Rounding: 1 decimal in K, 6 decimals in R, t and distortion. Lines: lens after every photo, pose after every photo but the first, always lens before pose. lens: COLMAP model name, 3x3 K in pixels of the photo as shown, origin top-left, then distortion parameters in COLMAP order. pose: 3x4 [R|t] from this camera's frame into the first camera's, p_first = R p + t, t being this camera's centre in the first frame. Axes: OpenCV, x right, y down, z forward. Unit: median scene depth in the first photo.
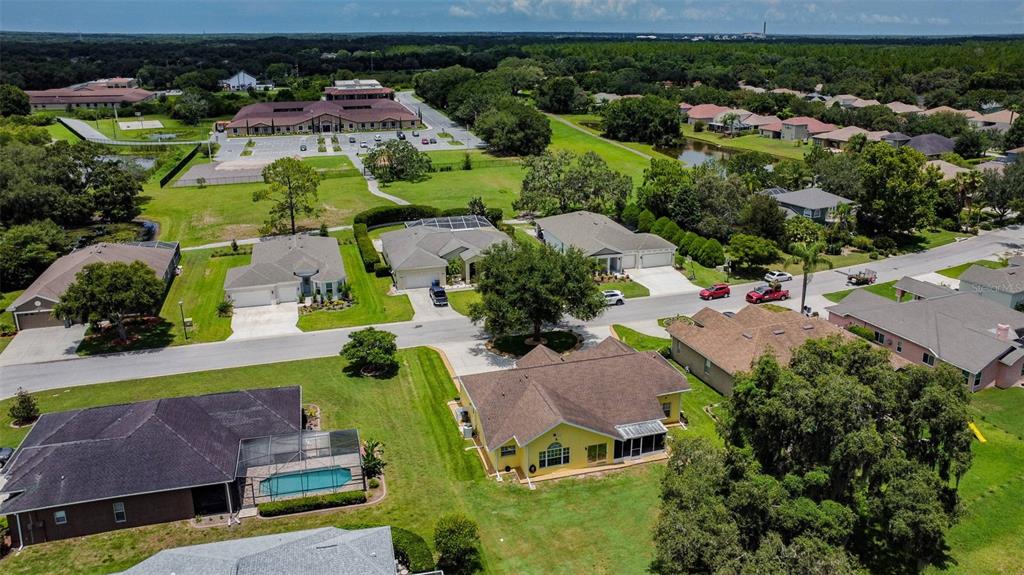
lens RADIAL K [[746.3, 0, 512.0], [0, 746.3, 287.5], [0, 0, 1]] dist [-0.162634, 0.239113]
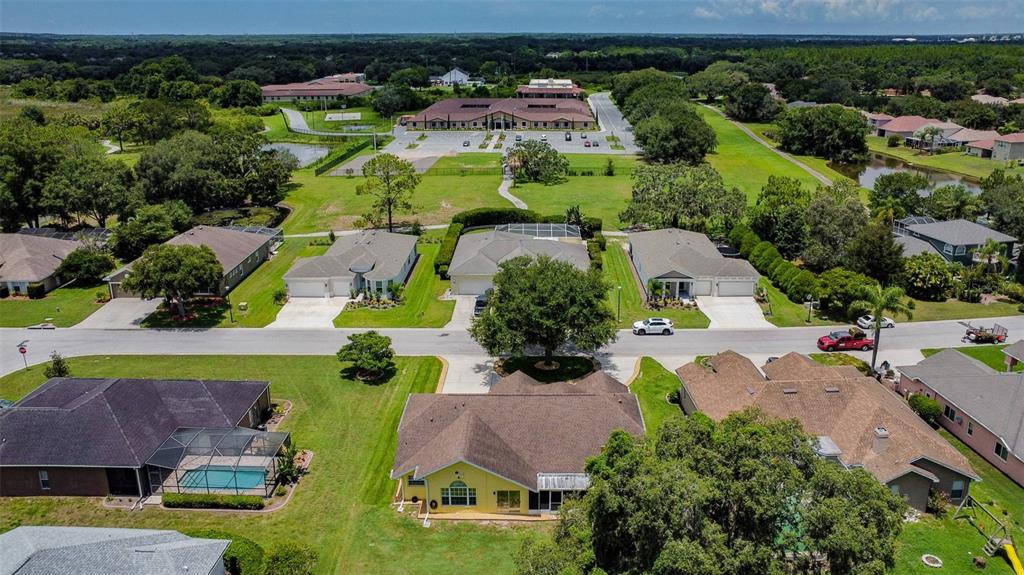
lens RADIAL K [[746.3, 0, 512.0], [0, 746.3, 287.5], [0, 0, 1]] dist [-0.162634, 0.239113]
pose [[0.957023, 0.093590, -0.274494, 0.202486], [-0.093910, 0.995508, 0.012006, -0.026854], [0.274385, 0.014288, 0.961514, 0.078129]]
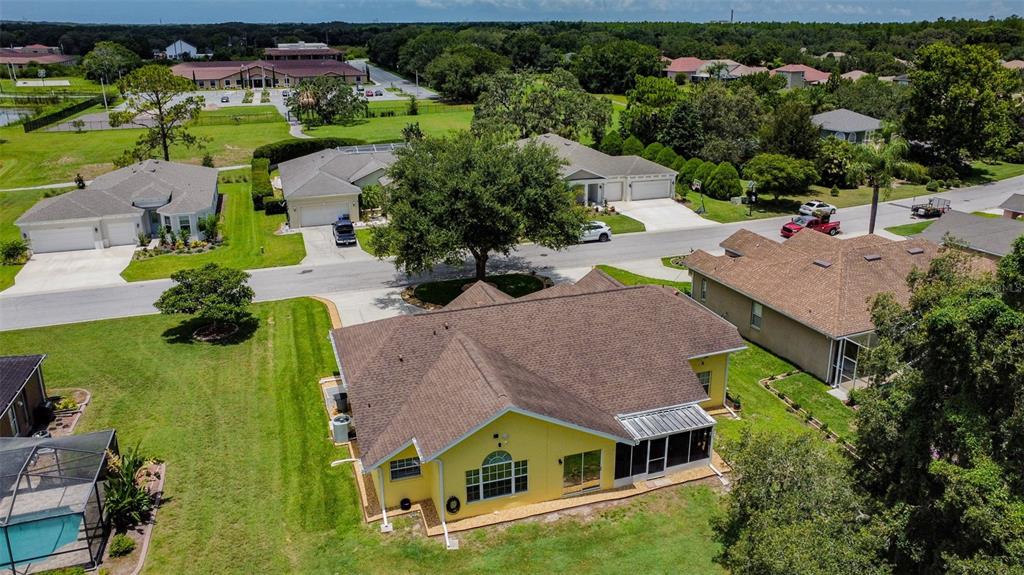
lens RADIAL K [[758.4, 0, 521.5], [0, 758.4, 291.5], [0, 0, 1]] dist [-0.134114, 0.202604]
pose [[0.998440, -0.012429, 0.054431, 0.027758], [0.011389, 0.999747, 0.019373, 0.054058], [-0.054659, -0.018723, 0.998330, 0.289144]]
